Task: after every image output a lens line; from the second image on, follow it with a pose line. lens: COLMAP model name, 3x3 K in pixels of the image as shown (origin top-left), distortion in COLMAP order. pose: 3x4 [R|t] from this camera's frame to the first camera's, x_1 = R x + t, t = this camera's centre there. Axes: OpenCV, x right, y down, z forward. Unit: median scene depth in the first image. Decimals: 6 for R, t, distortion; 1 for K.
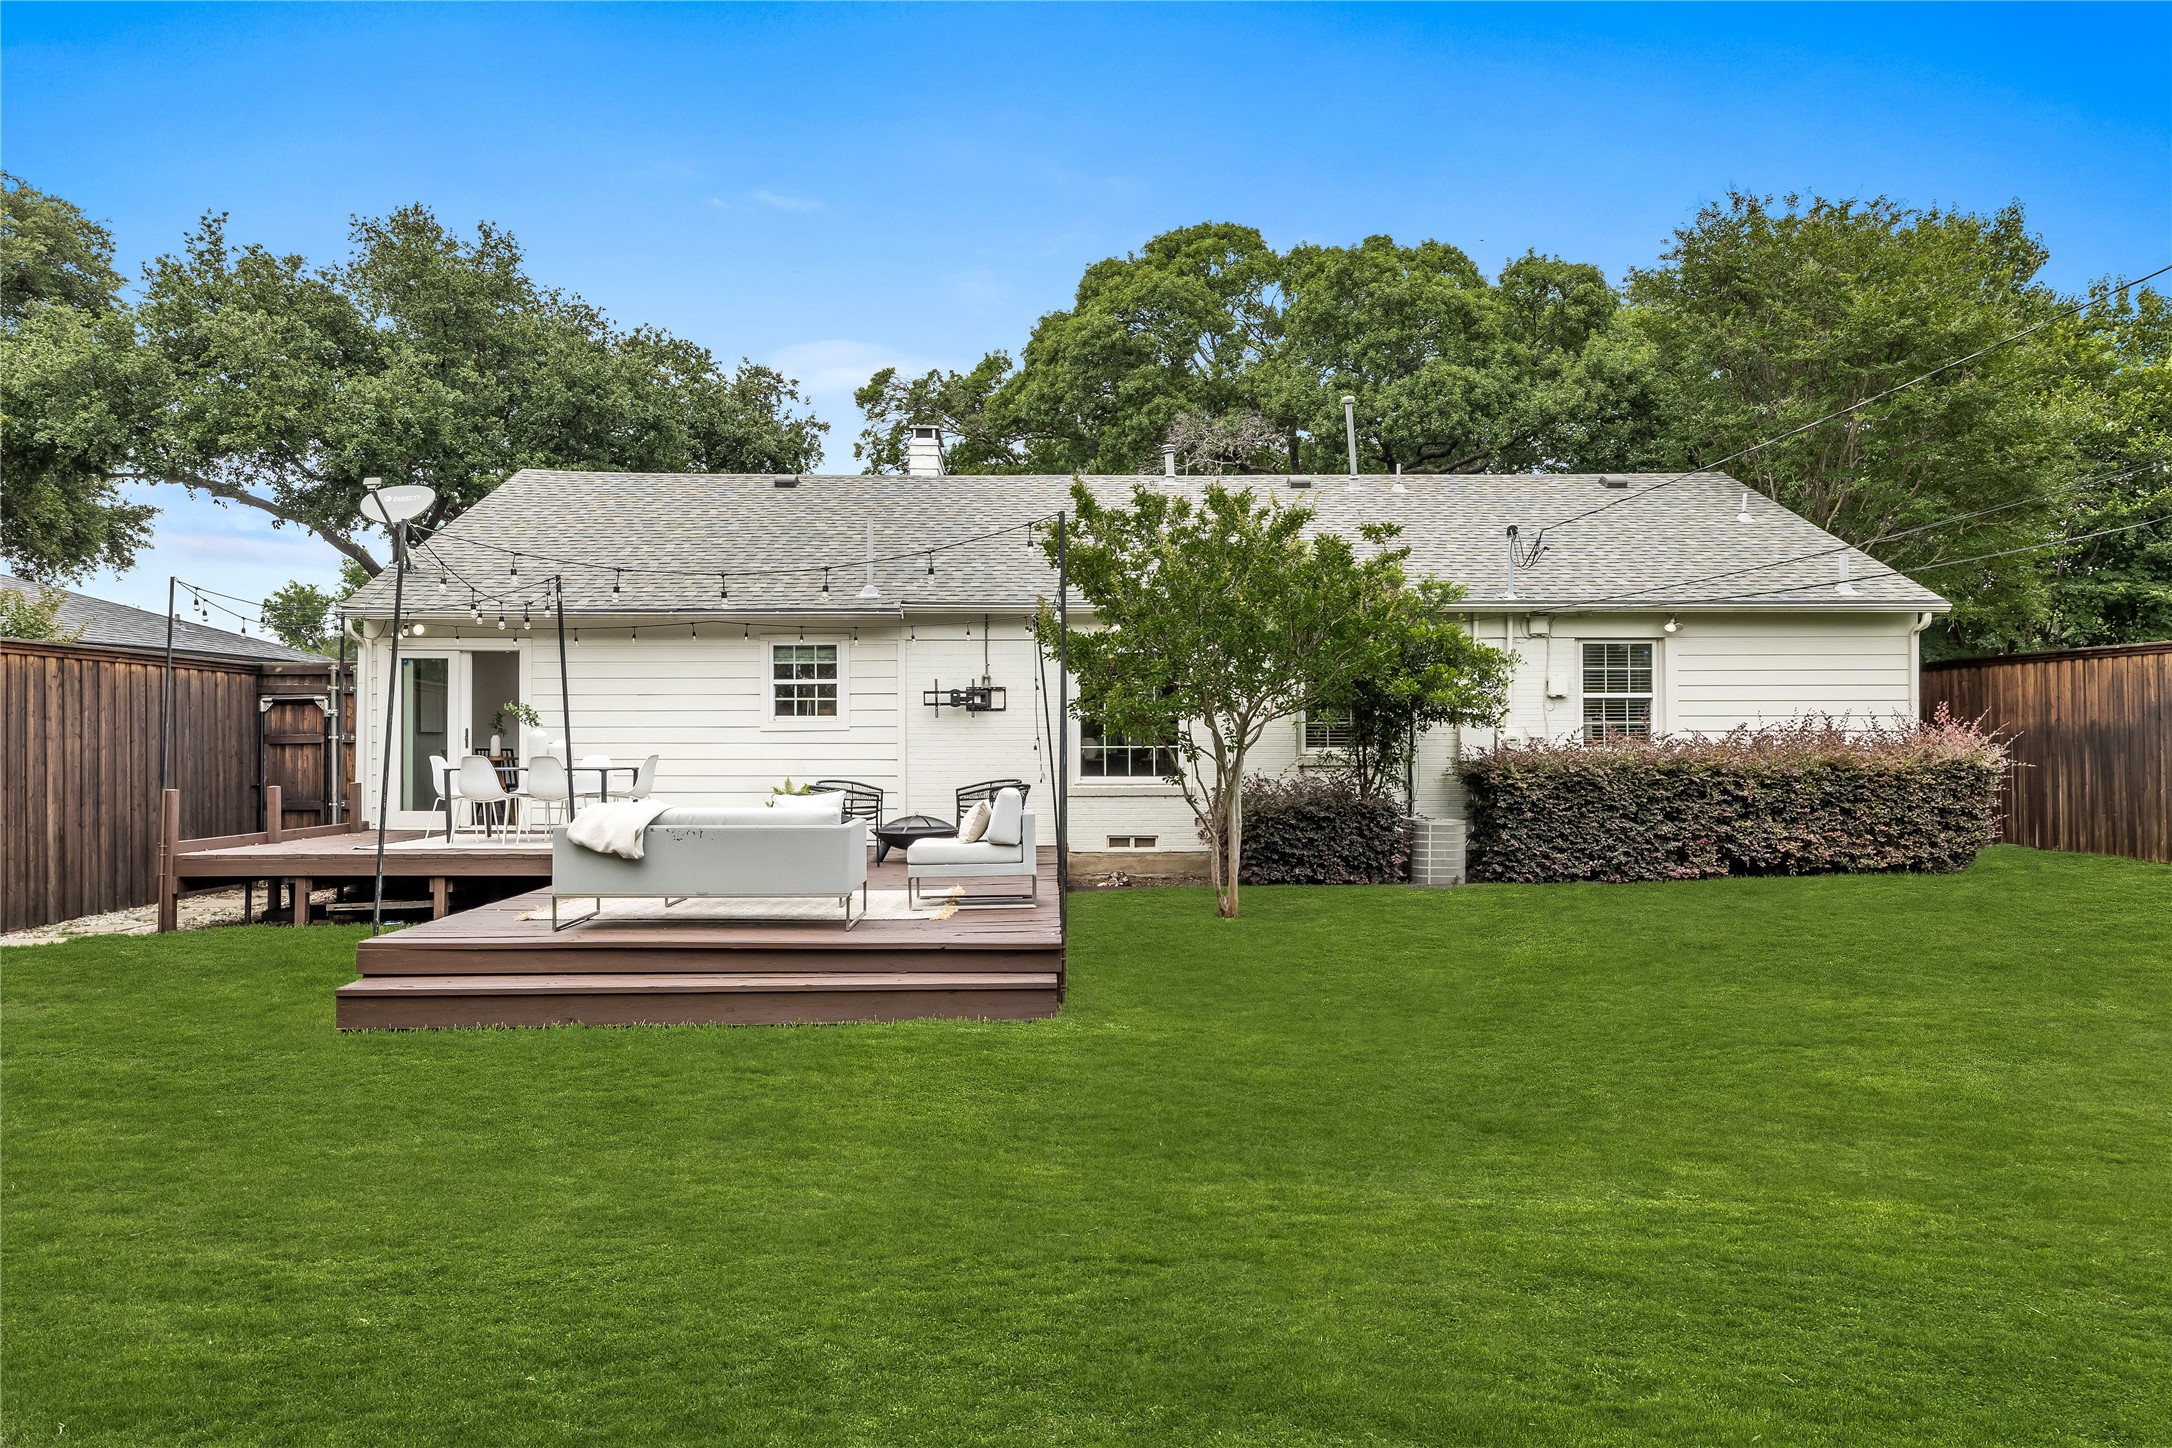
lens RADIAL K [[1423.6, 0, 1073.9], [0, 1423.6, 726.6], [0, 0, 1]] dist [-0.006813, -0.001023]
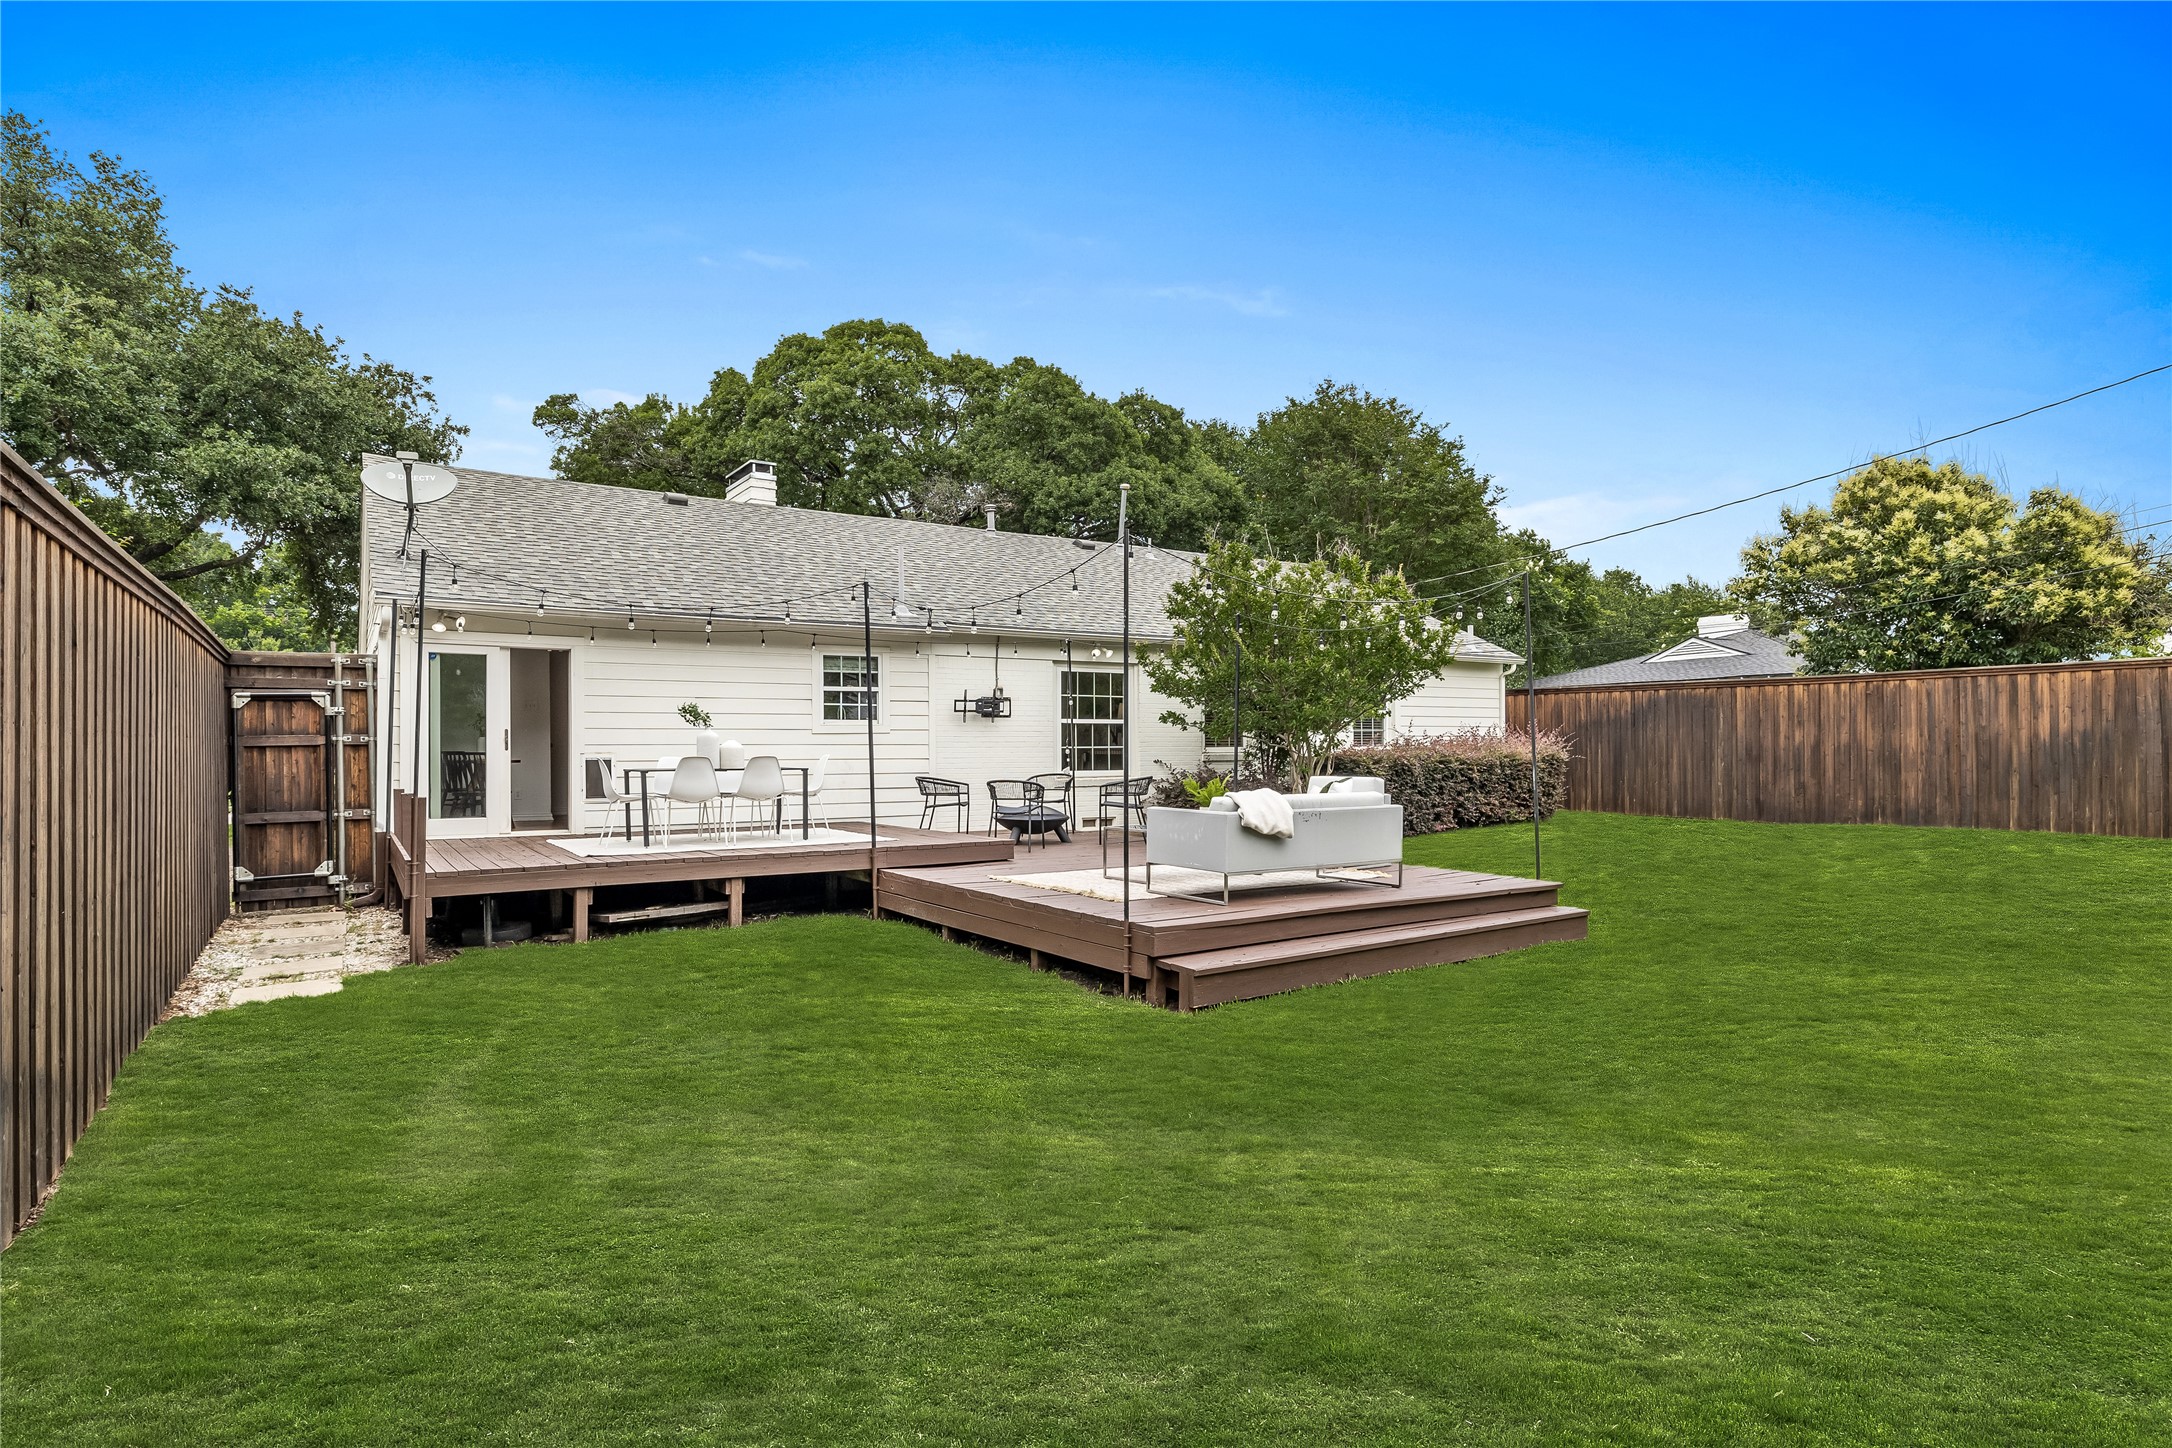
lens RADIAL K [[1140.9, 0, 1083.0], [0, 1140.9, 731.8], [0, 0, 1]] dist [-0.004382, -0.000509]
pose [[0.837827, 0.005034, 0.545912, -0.521585], [-0.003126, 0.999985, -0.004424, 0.005129], [-0.545927, 0.002001, 0.837831, 0.157363]]
